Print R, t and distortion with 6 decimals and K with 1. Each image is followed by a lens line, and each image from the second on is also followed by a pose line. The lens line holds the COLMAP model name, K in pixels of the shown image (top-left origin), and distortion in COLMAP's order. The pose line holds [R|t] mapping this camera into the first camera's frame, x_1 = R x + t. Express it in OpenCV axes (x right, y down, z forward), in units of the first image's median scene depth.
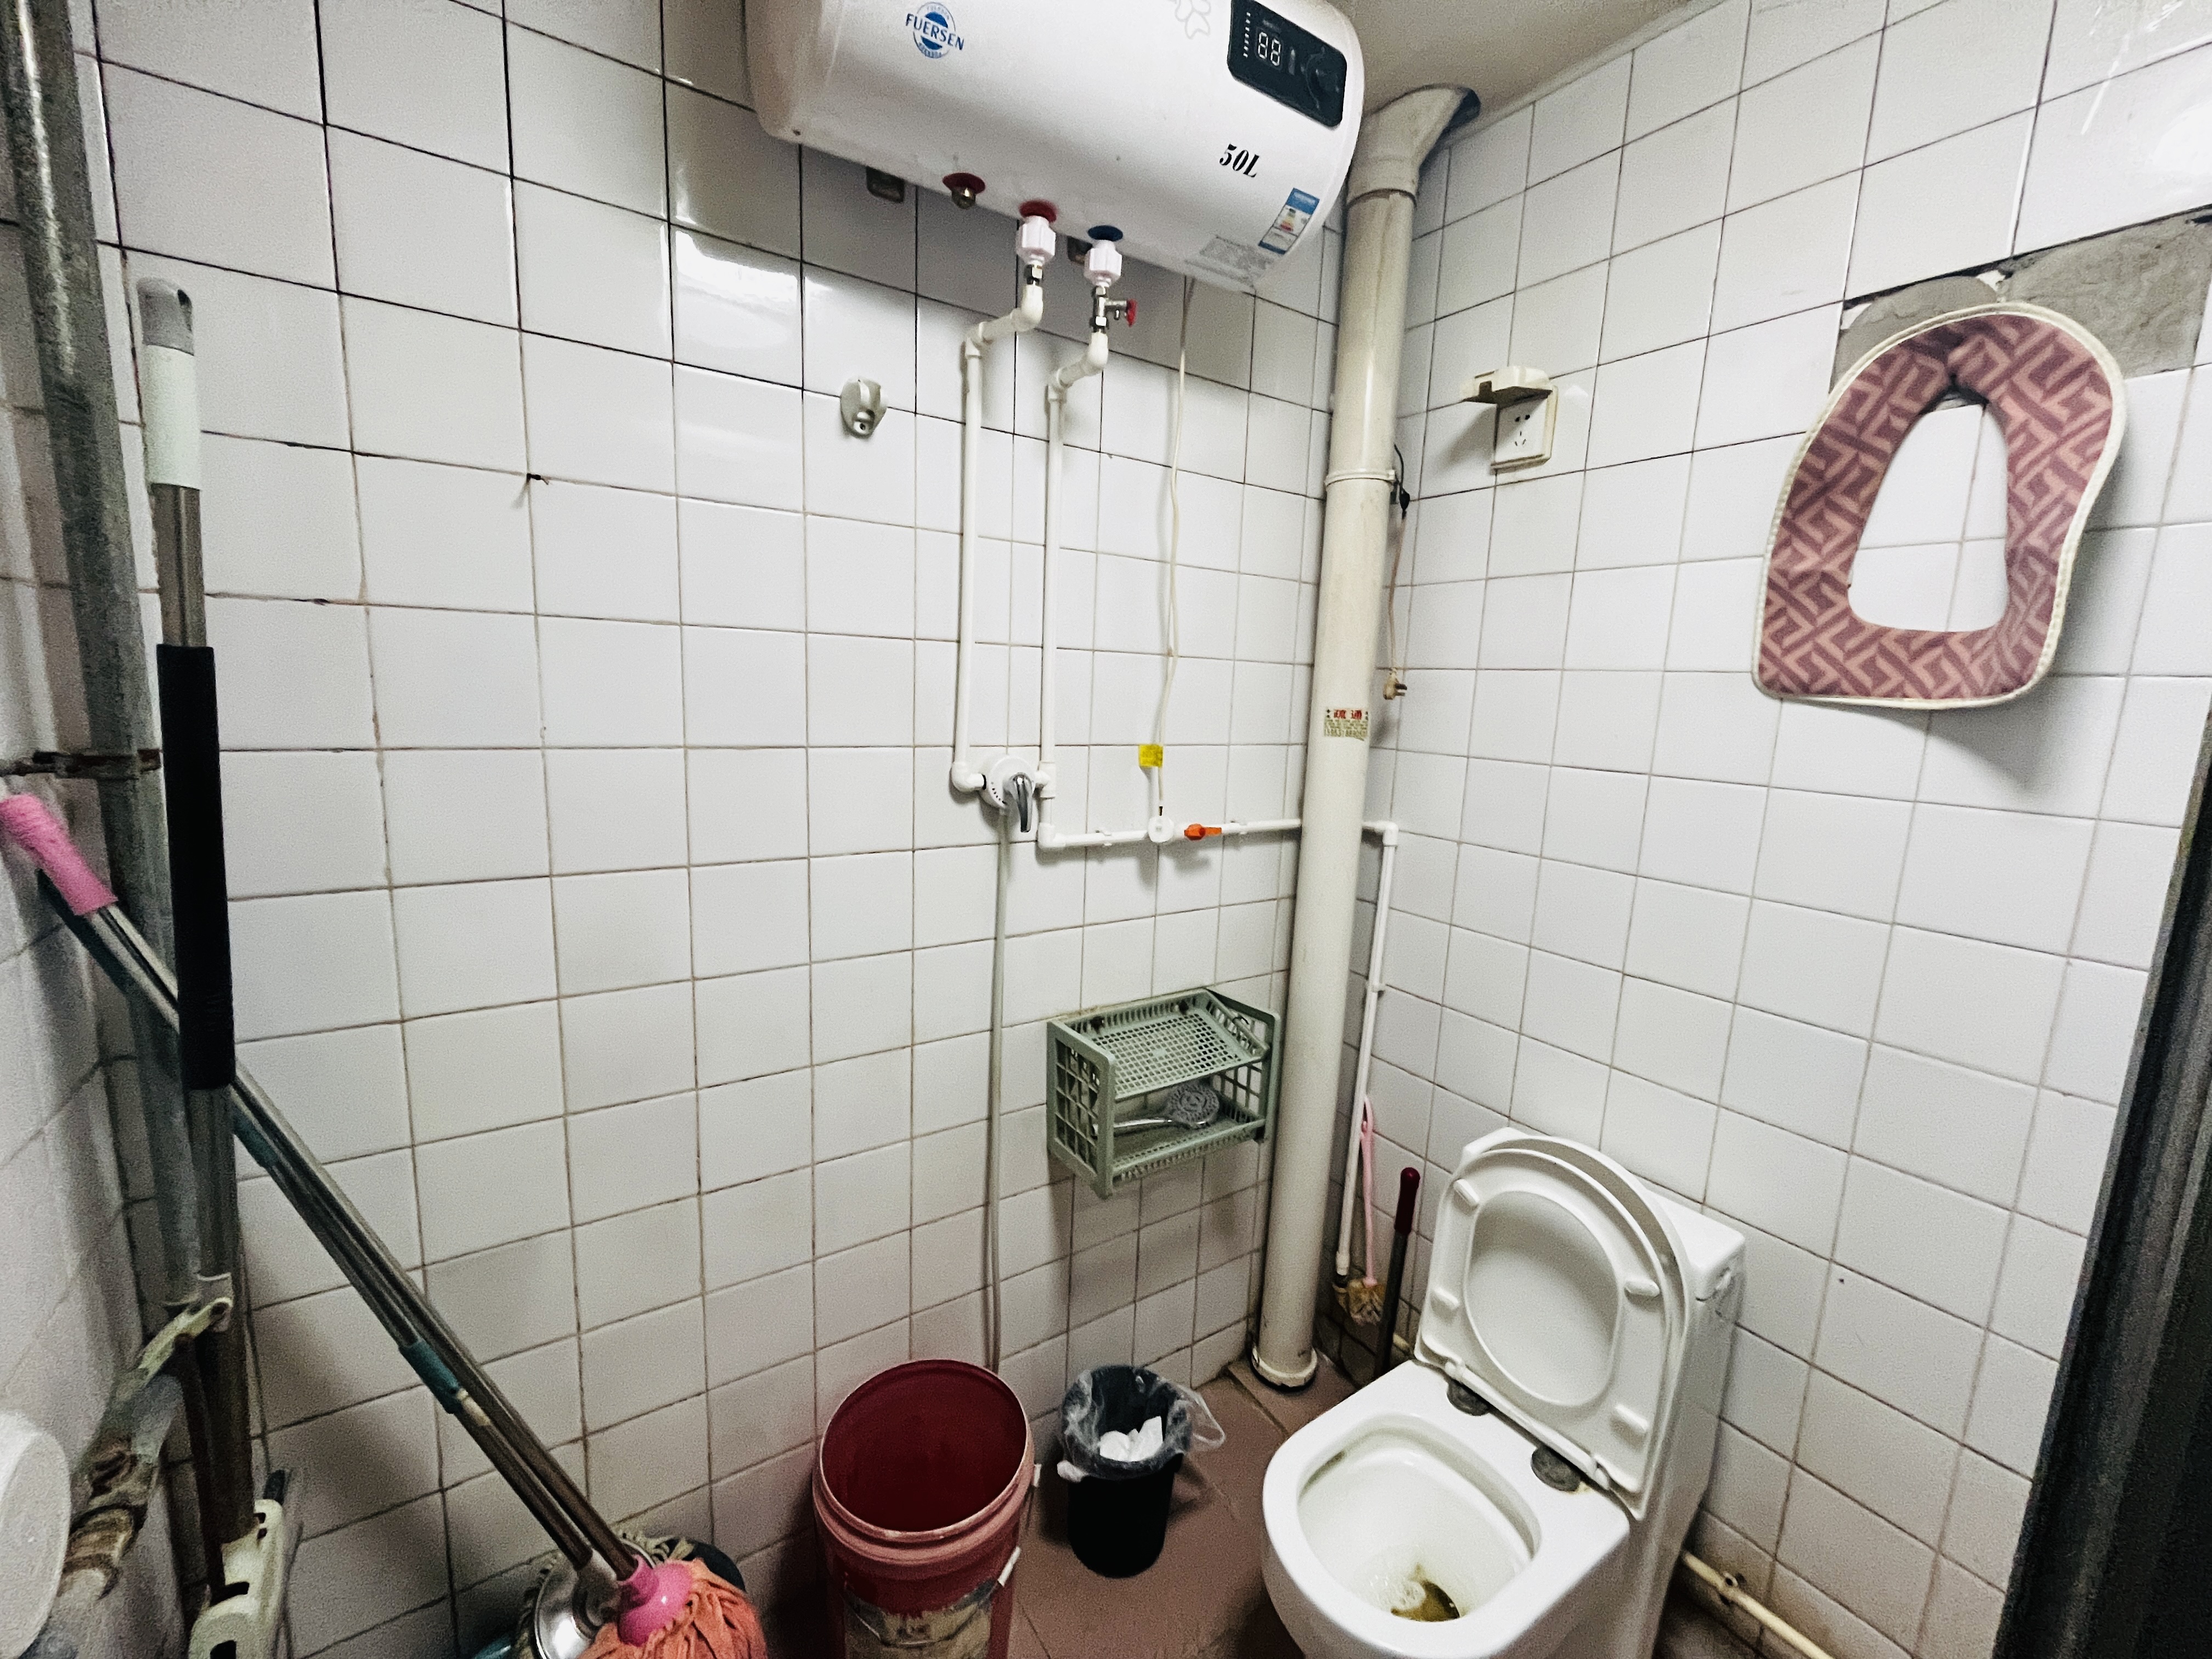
lens RADIAL K [[904.1, 0, 1106.0], [0, 904.1, 829.5], [0, 0, 1]] dist [-0.004097, -0.000629]
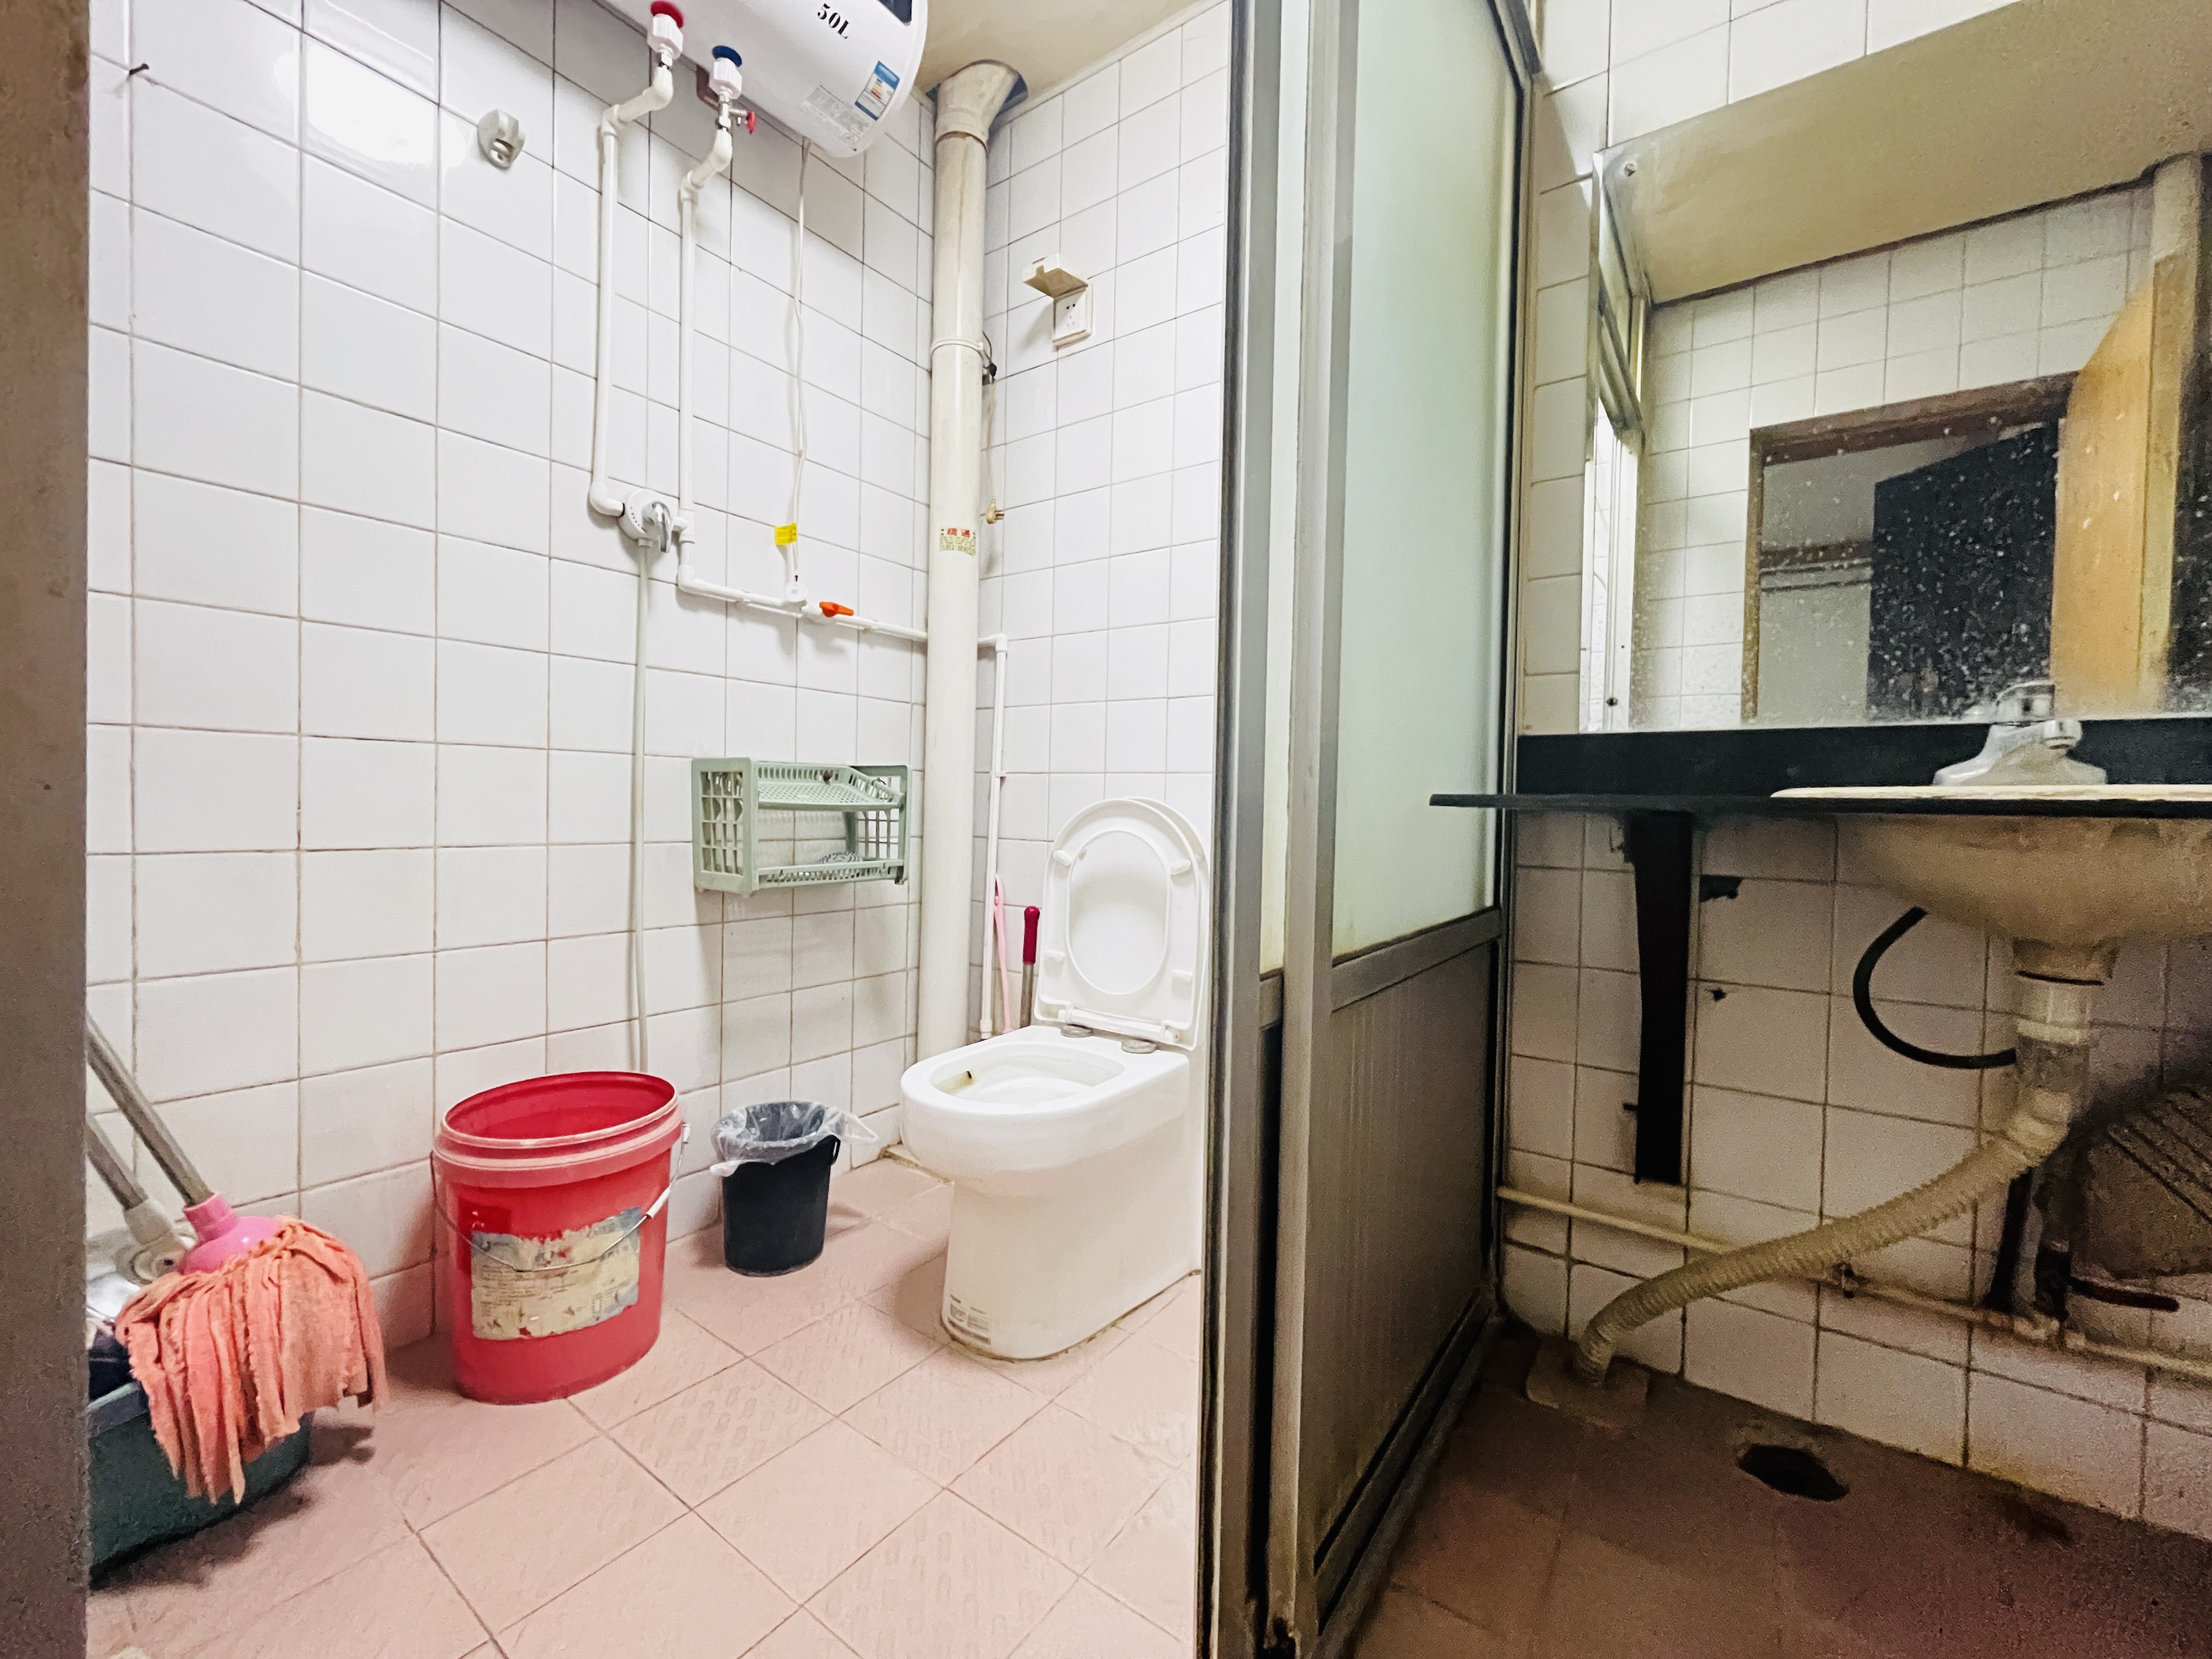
lens RADIAL K [[904.1, 0, 1106.0], [0, 904.1, 829.5], [0, 0, 1]] dist [-0.004097, -0.000629]
pose [[0.937283, -0.027898, 0.347452, 0.022305], [0.069924, 0.991579, -0.109007, 0.458378], [-0.341485, 0.126465, 0.931340, -0.165815]]
